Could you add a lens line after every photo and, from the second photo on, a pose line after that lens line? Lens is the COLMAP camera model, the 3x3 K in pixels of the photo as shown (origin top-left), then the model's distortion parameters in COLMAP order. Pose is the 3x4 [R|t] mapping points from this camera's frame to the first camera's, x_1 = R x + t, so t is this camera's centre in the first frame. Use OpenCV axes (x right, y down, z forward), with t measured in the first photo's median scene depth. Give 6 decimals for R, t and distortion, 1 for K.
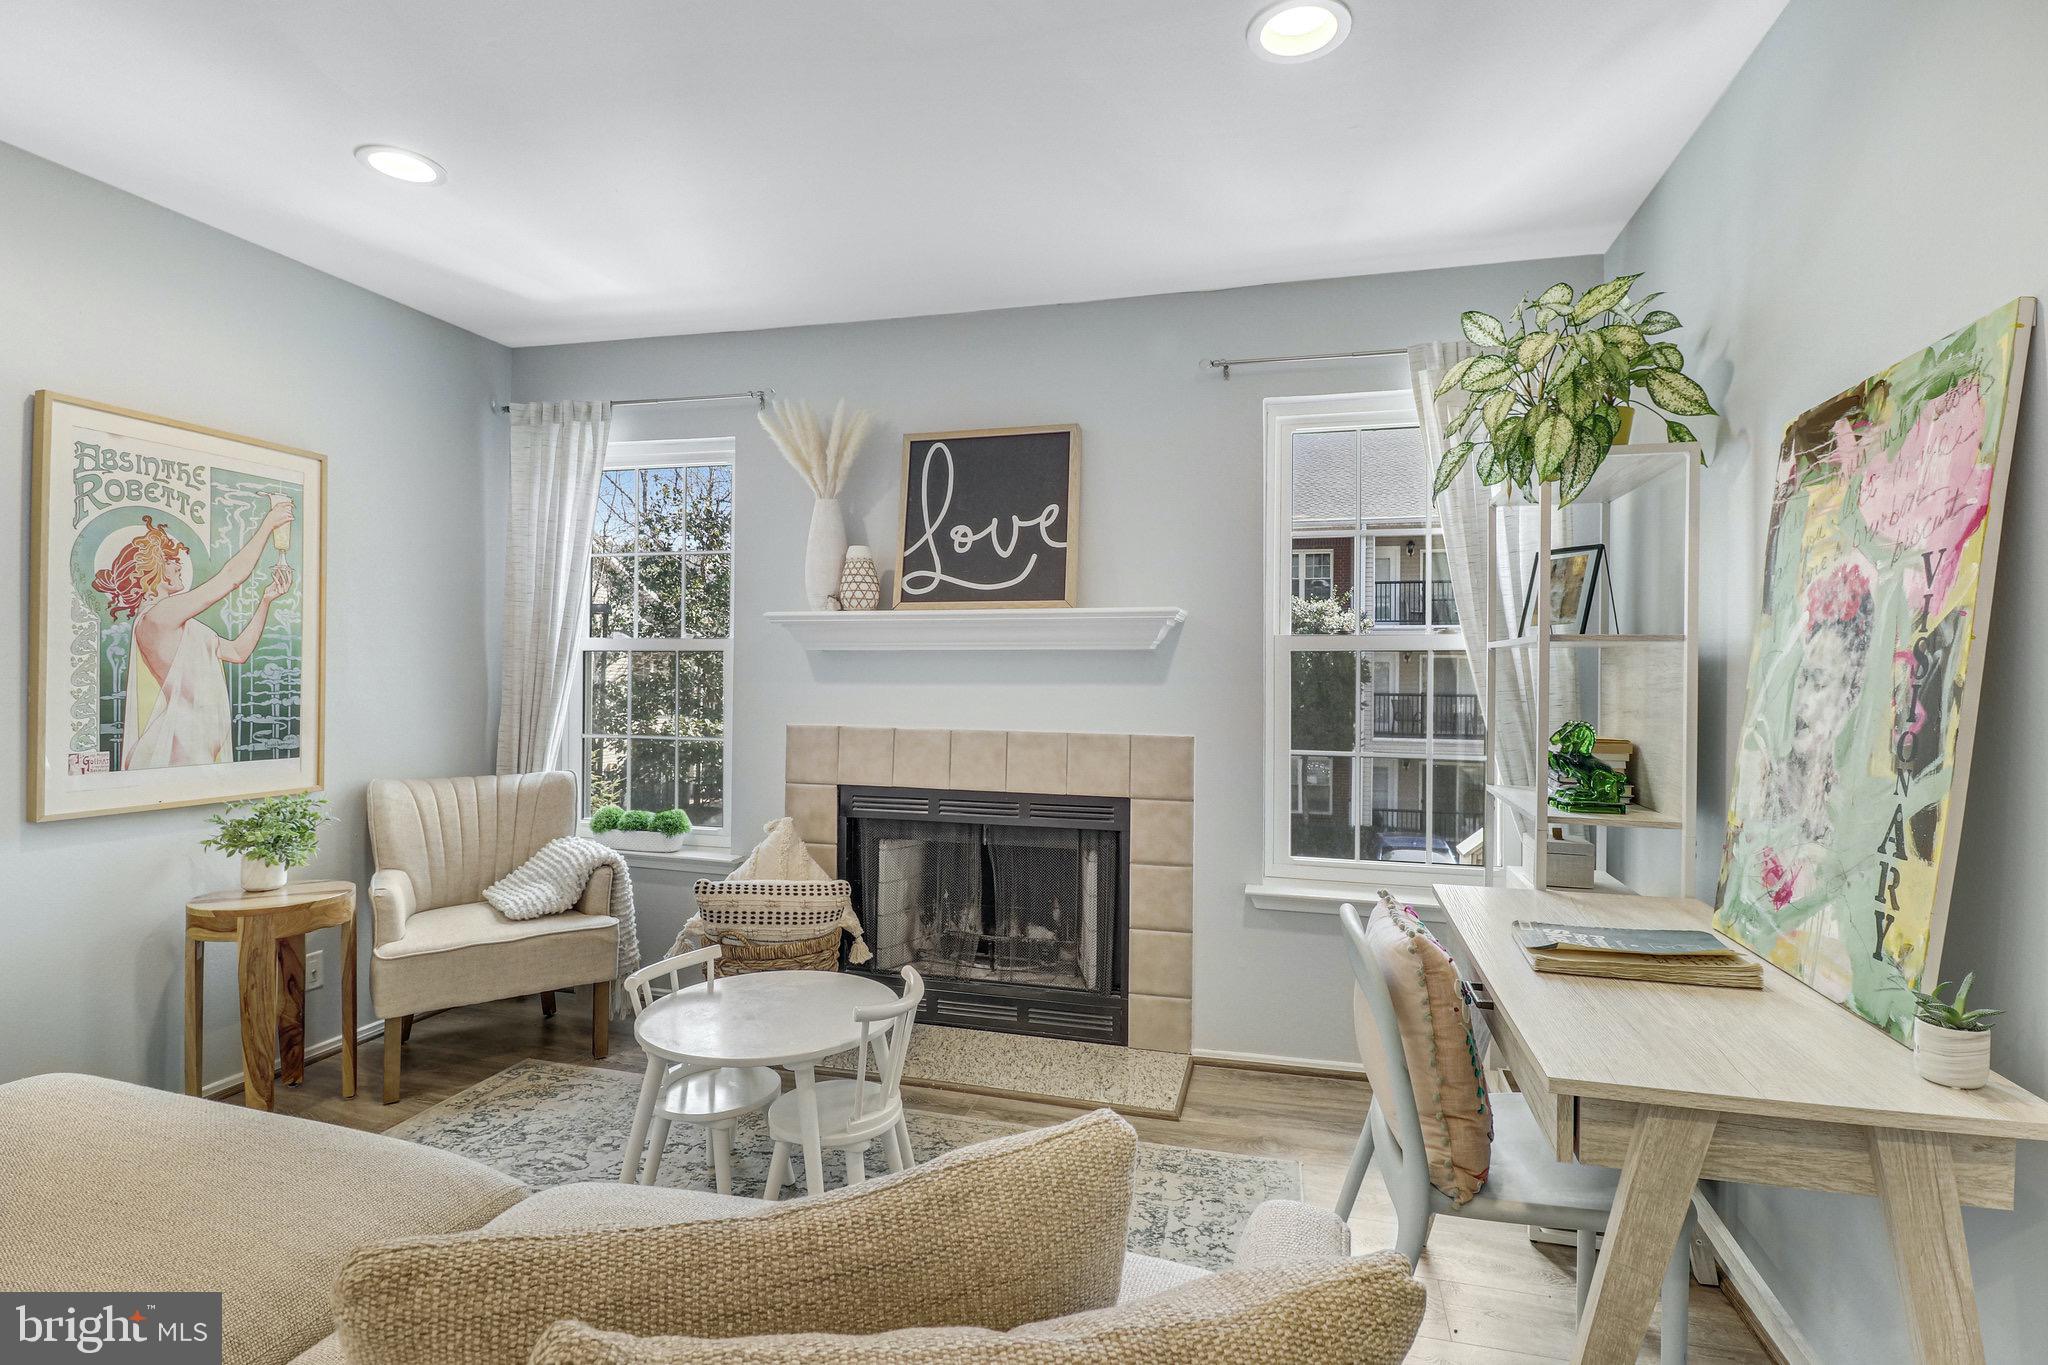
lens RADIAL K [[972.1, 0, 1040.4], [0, 972.1, 677.0], [0, 0, 1]] dist [0.000211, -0.010081]
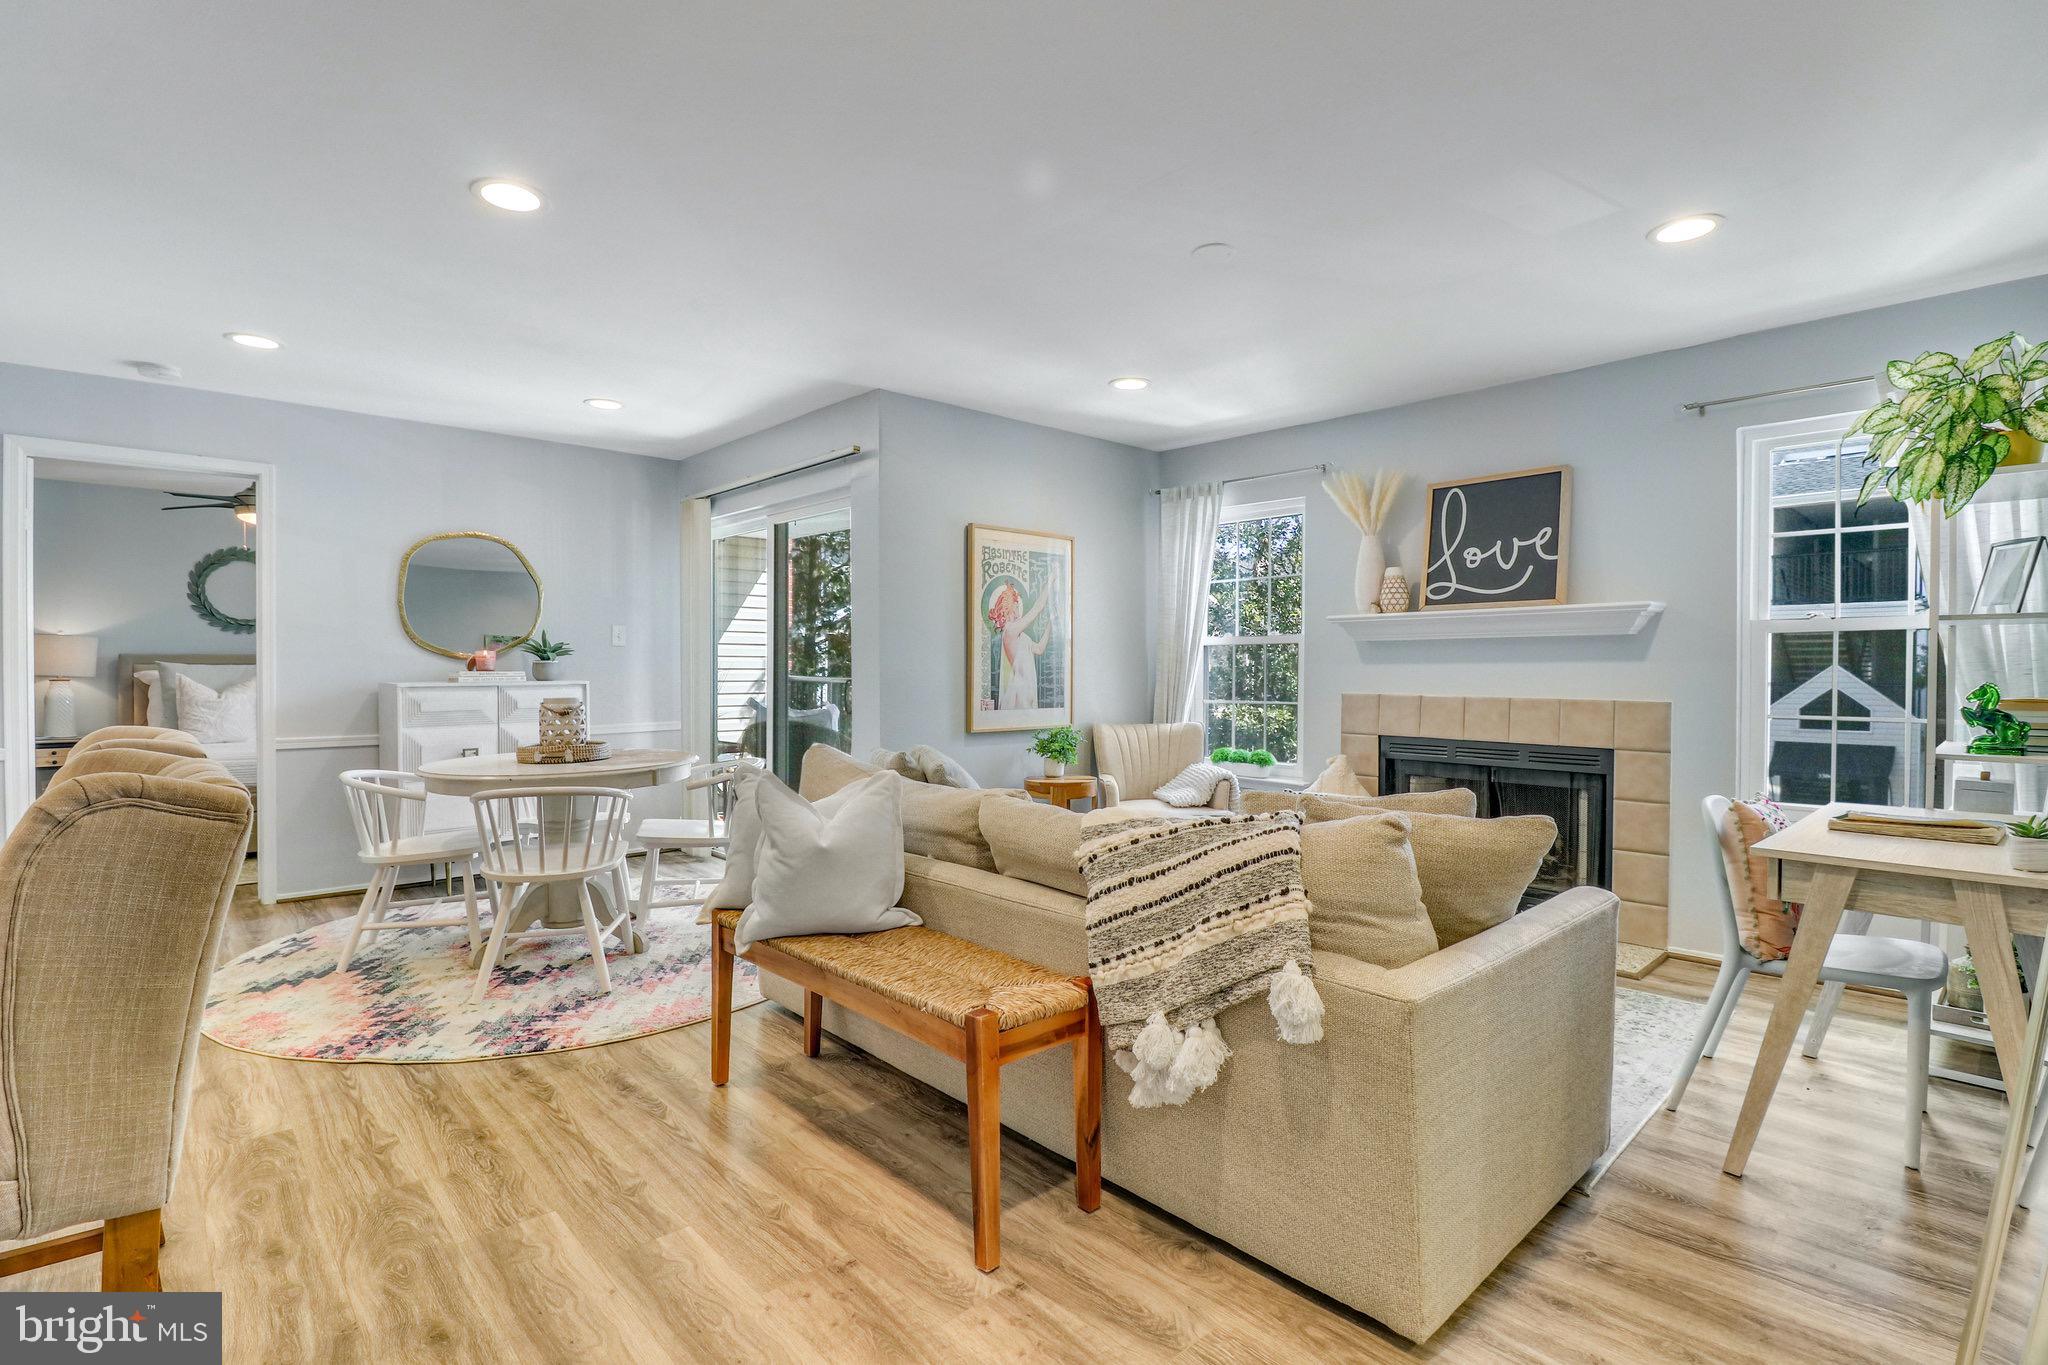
lens RADIAL K [[952.4, 0, 1017.8], [0, 952.4, 687.4], [0, 0, 1]] dist [0.004289, -0.007266]
pose [[0.840206, 0.002598, -0.542261, 0.120532], [0.006802, 0.999859, 0.015329, 0.018292], [0.542225, -0.016568, 0.840070, -0.528635]]
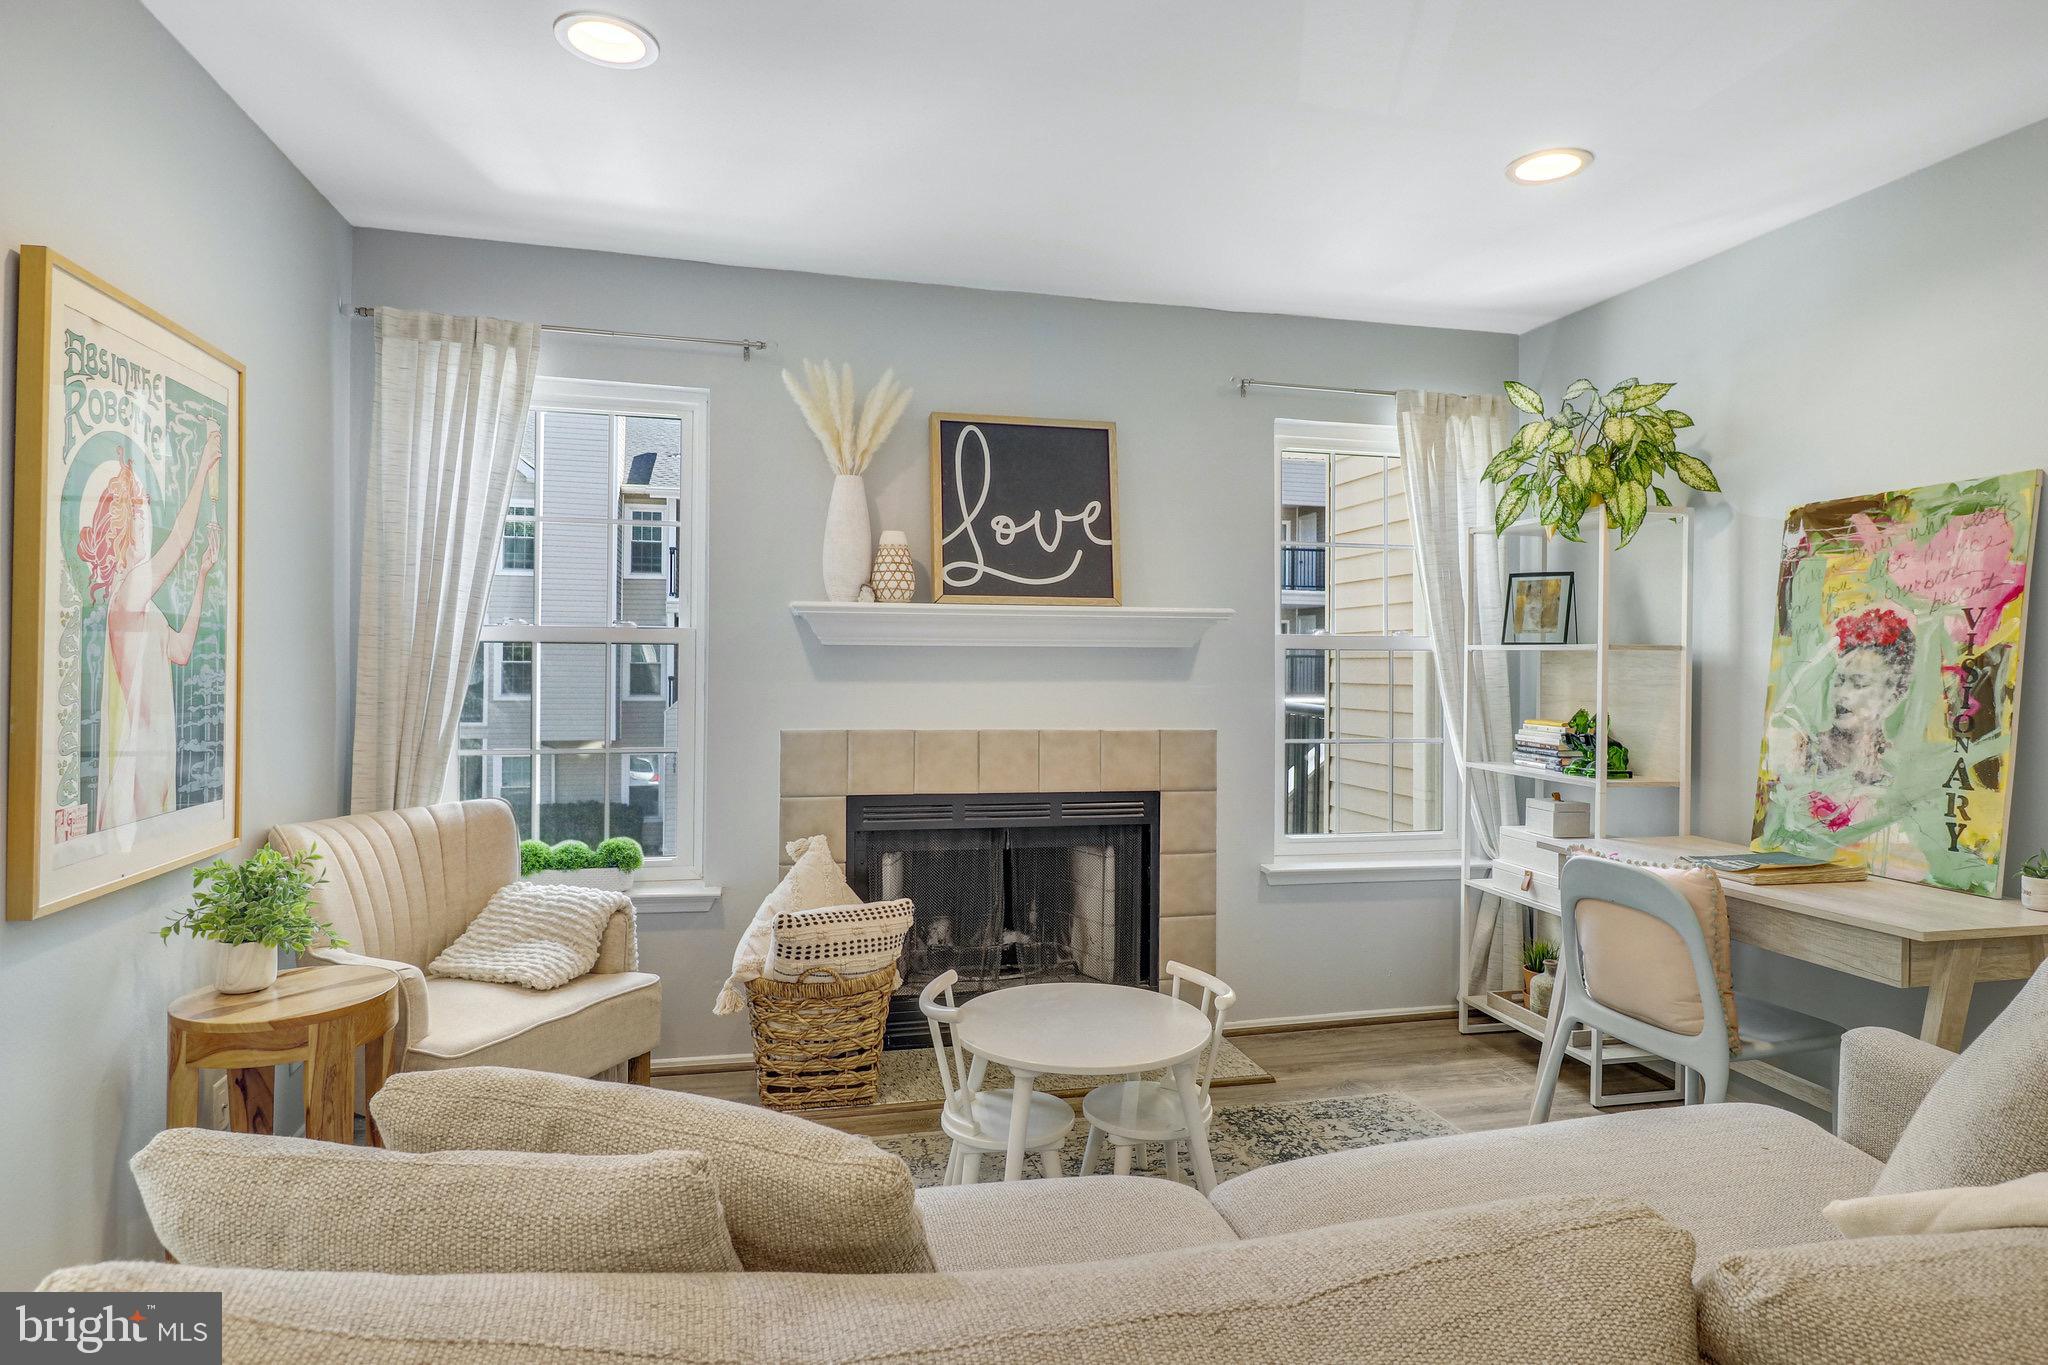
lens RADIAL K [[1123.7, 0, 1019.8], [0, 1123.7, 660.1], [0, 0, 1]] dist [0.004214, -0.003474]
pose [[0.881646, -0.001245, 0.471910, -0.641760], [-0.000091, 0.999996, 0.002808, -0.018937], [-0.471912, -0.002518, 0.881642, 0.019954]]
